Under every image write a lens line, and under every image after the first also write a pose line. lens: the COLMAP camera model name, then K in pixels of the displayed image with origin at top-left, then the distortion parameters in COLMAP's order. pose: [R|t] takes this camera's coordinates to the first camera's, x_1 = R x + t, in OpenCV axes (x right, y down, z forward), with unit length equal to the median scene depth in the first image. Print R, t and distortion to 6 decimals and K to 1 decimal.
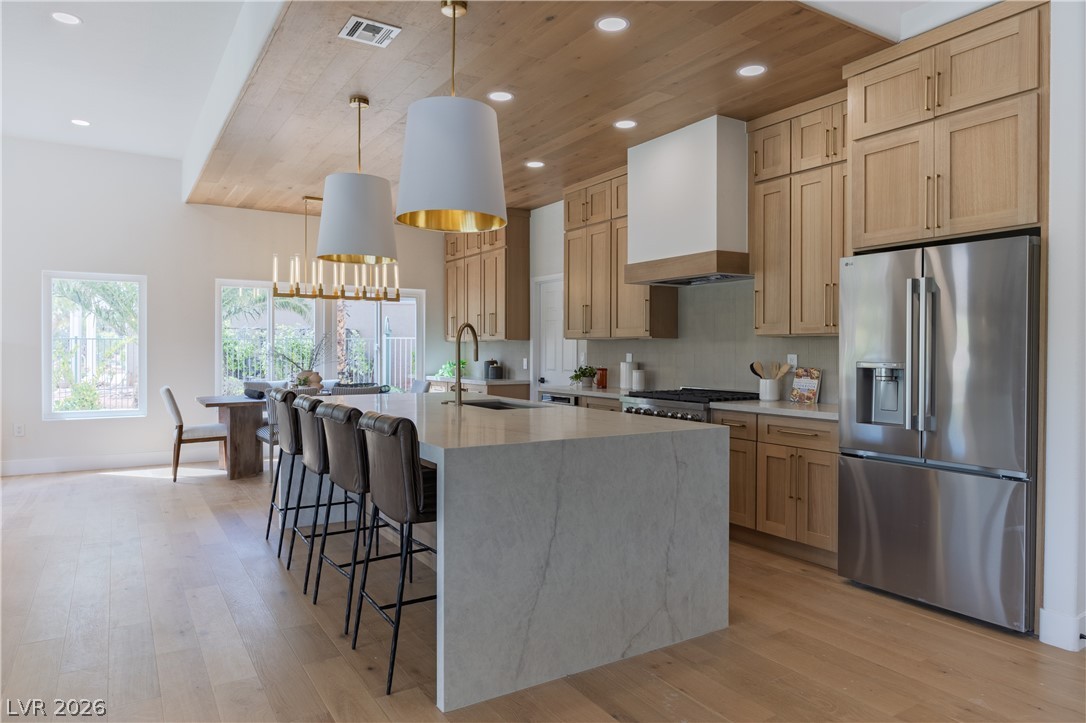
lens RADIAL K [[686.8, 0, 542.1], [0, 686.8, 352.5], [0, 0, 1]] dist [-0.001036, 0.000202]
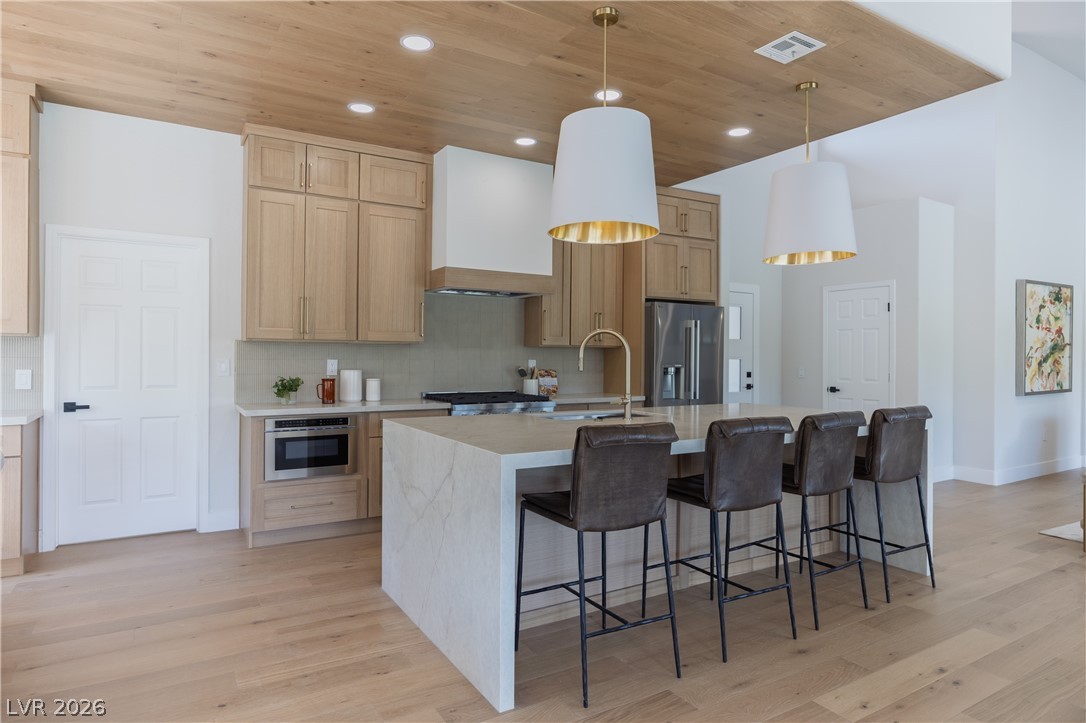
lens RADIAL K [[635.9, 0, 552.5], [0, 635.9, 357.0], [0, 0, 1]] dist [-0.004854, -0.000893]
pose [[-0.002245, -0.007588, 0.999969, -0.844264], [-0.005213, 0.999958, 0.007576, -0.011863], [-0.999984, -0.005196, -0.002284, 0.953836]]
